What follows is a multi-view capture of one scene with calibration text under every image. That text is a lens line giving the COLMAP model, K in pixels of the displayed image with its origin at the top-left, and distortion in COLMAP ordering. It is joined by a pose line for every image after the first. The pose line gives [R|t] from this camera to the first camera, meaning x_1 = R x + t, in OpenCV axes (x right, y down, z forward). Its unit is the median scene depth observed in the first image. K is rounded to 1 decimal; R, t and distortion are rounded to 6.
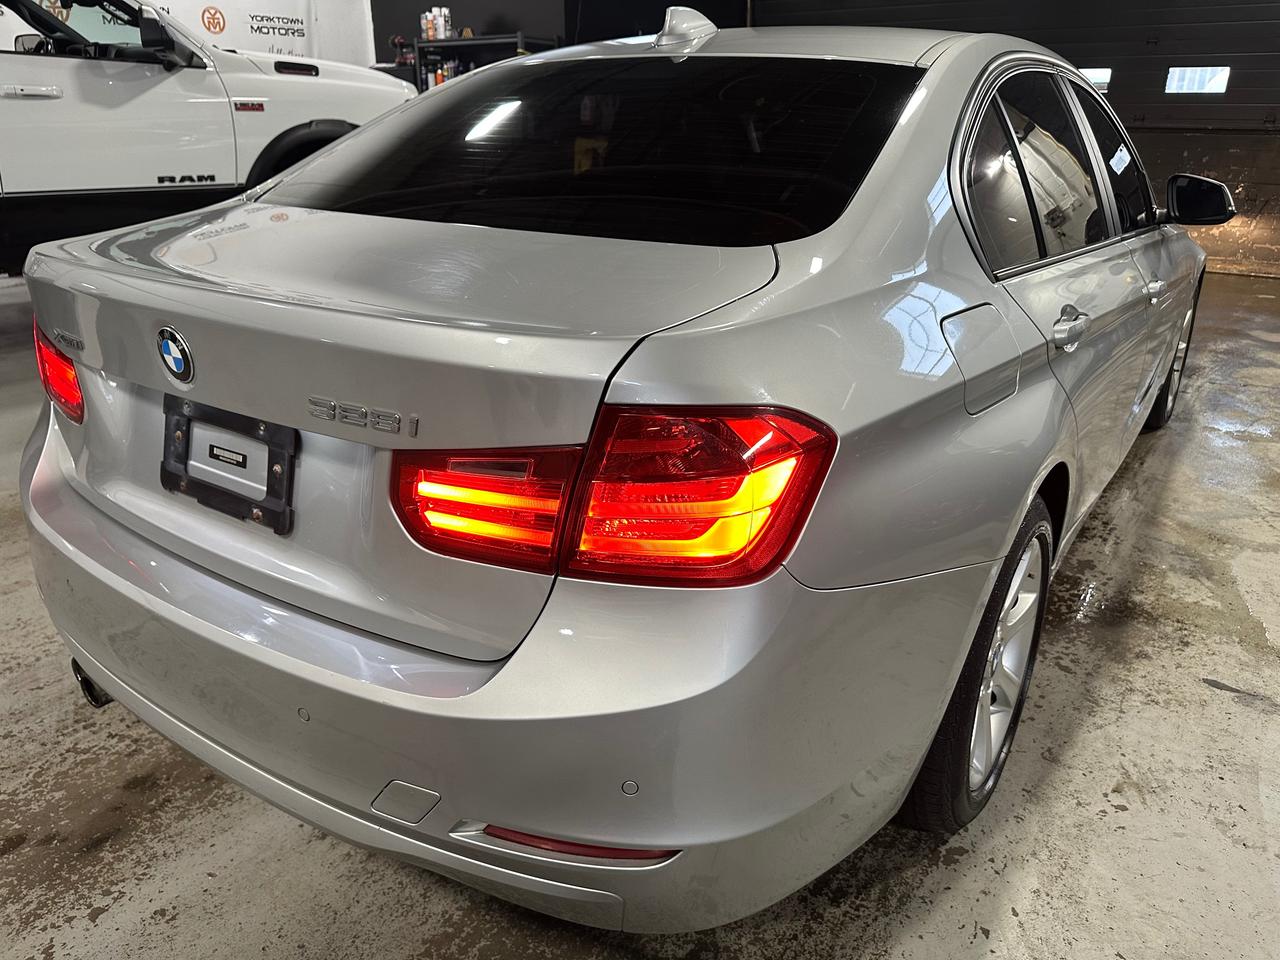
lens RADIAL K [[902.5, 0, 637.3], [0, 902.5, 498.6], [0, 0, 1]] dist [0.088497, -0.140270]
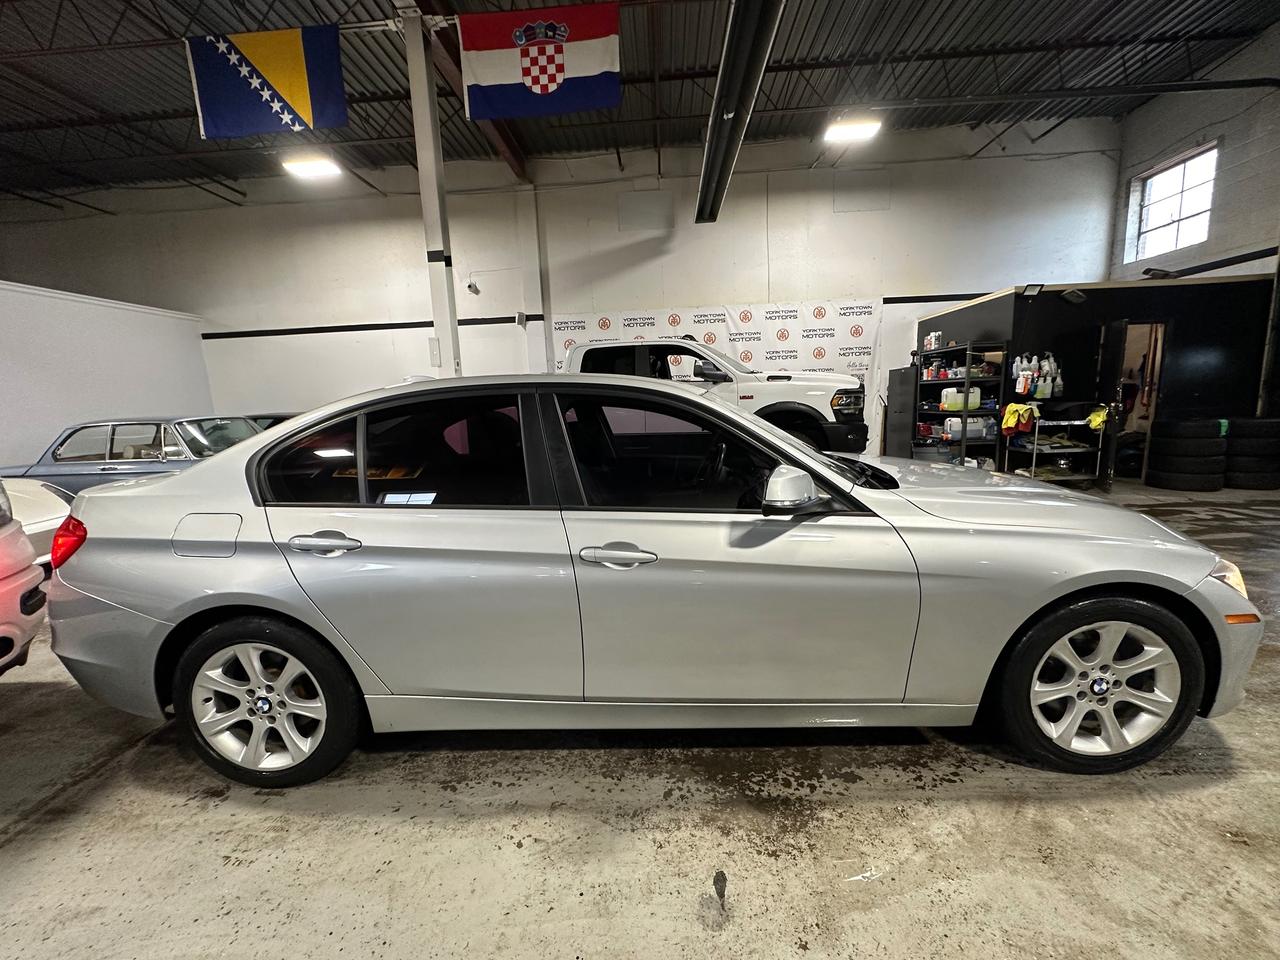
lens RADIAL K [[515.1, 0, 634.8], [0, 515.1, 479.5], [0, 0, 1]] dist [-0.000016, 0.000033]
pose [[0.532835, 0.106960, -0.839432, 1.889824], [-0.285523, 0.956532, -0.059357, -0.380676], [0.796595, 0.271305, 0.540214, 0.738814]]
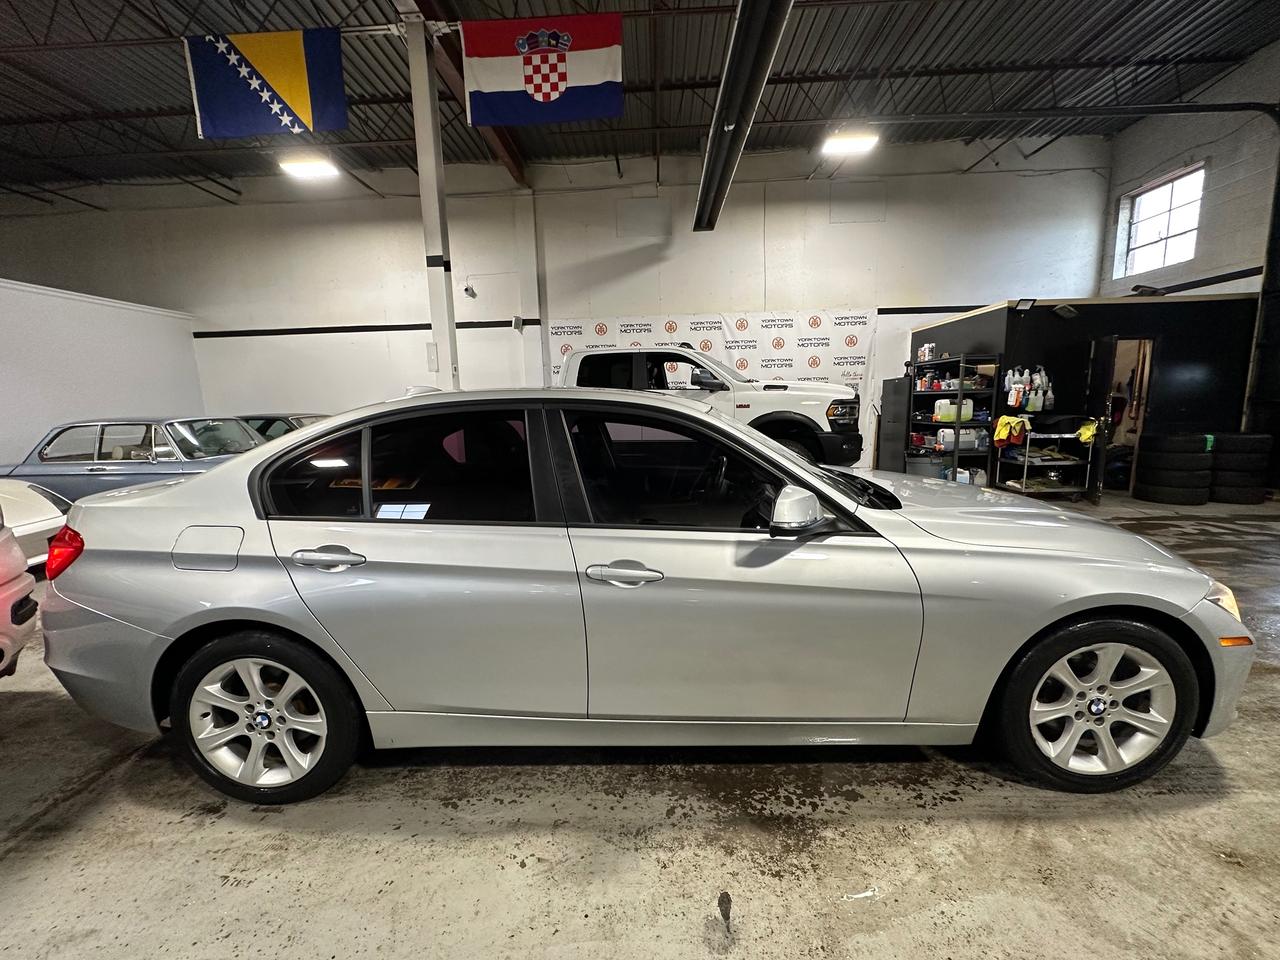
lens RADIAL K [[515.1, 0, 634.8], [0, 515.1, 479.5], [0, 0, 1]] dist [-0.000016, 0.000033]
pose [[0.544777, 0.109045, -0.831461, 1.866802], [-0.296075, 0.952666, -0.069048, -0.407483], [0.784575, 0.283791, 0.551276, 0.693714]]
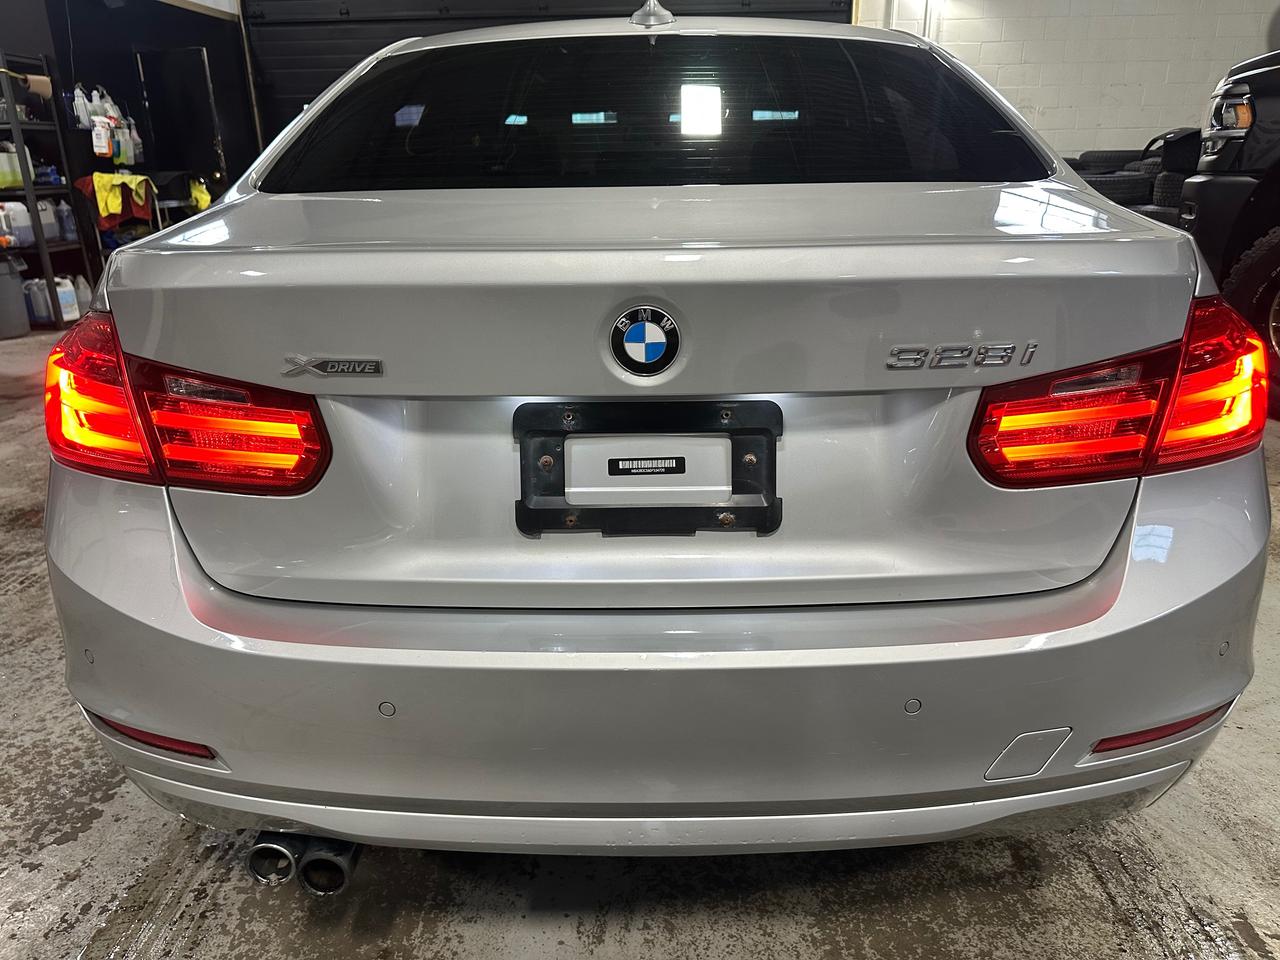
lens RADIAL K [[889.0, 0, 671.9], [0, 889.0, 492.4], [0, 0, 1]] dist [0.123319, -0.130218]
pose [[0.822098, -0.208367, 0.529847, -0.819959], [0.232980, 0.972258, 0.020863, -0.032970], [-0.519495, 0.106293, 0.847836, 0.290223]]
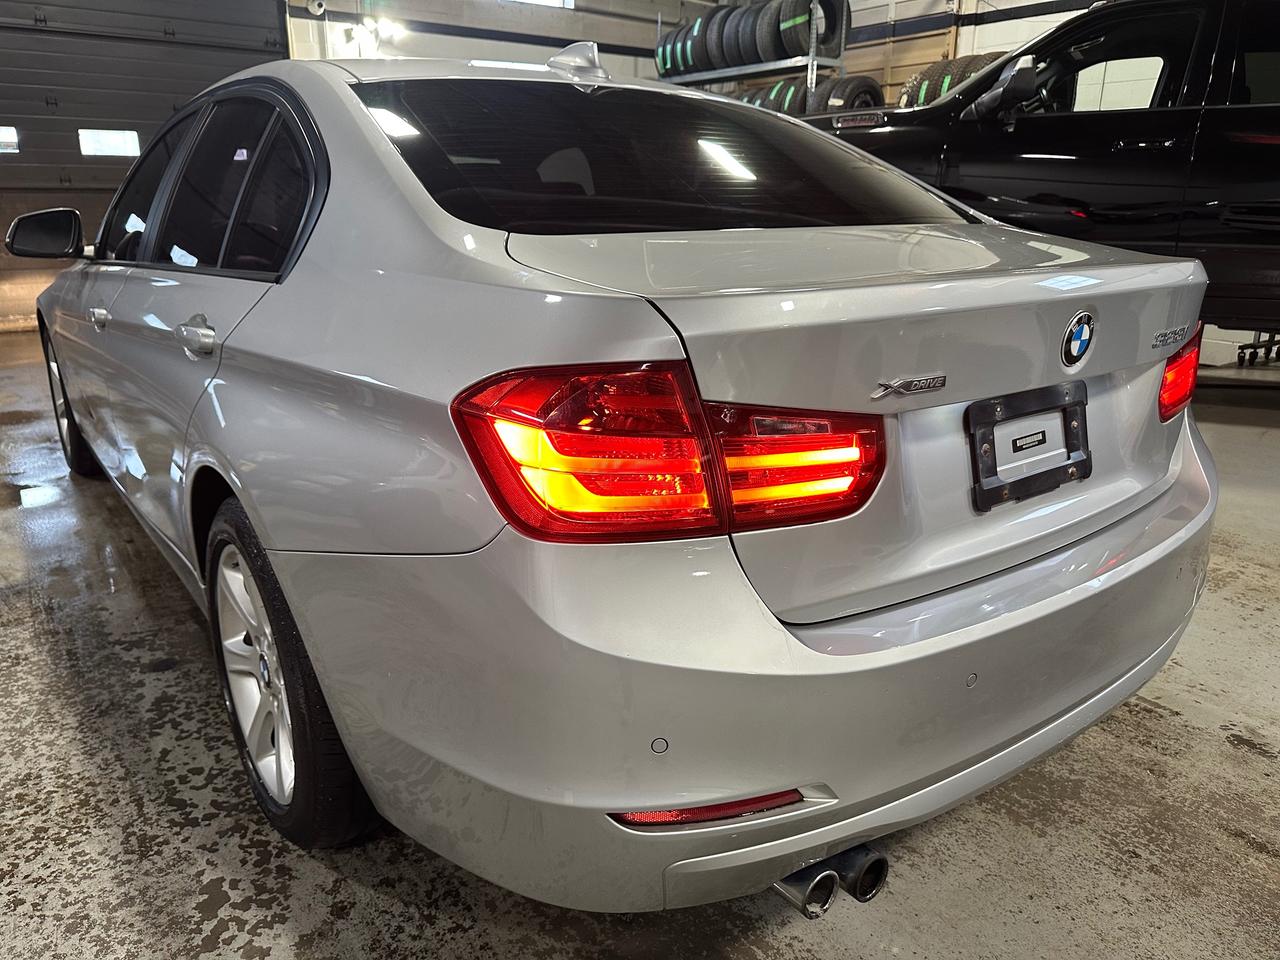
lens RADIAL K [[896.5, 0, 640.0], [0, 896.5, 480.0], [0, 0, 1]] dist [0.007378, 0.002520]
pose [[0.308890, -0.283048, 0.908004, -1.448712], [0.358867, 0.918808, 0.164334, -0.316275], [-0.880796, 0.275091, 0.385388, 0.958545]]
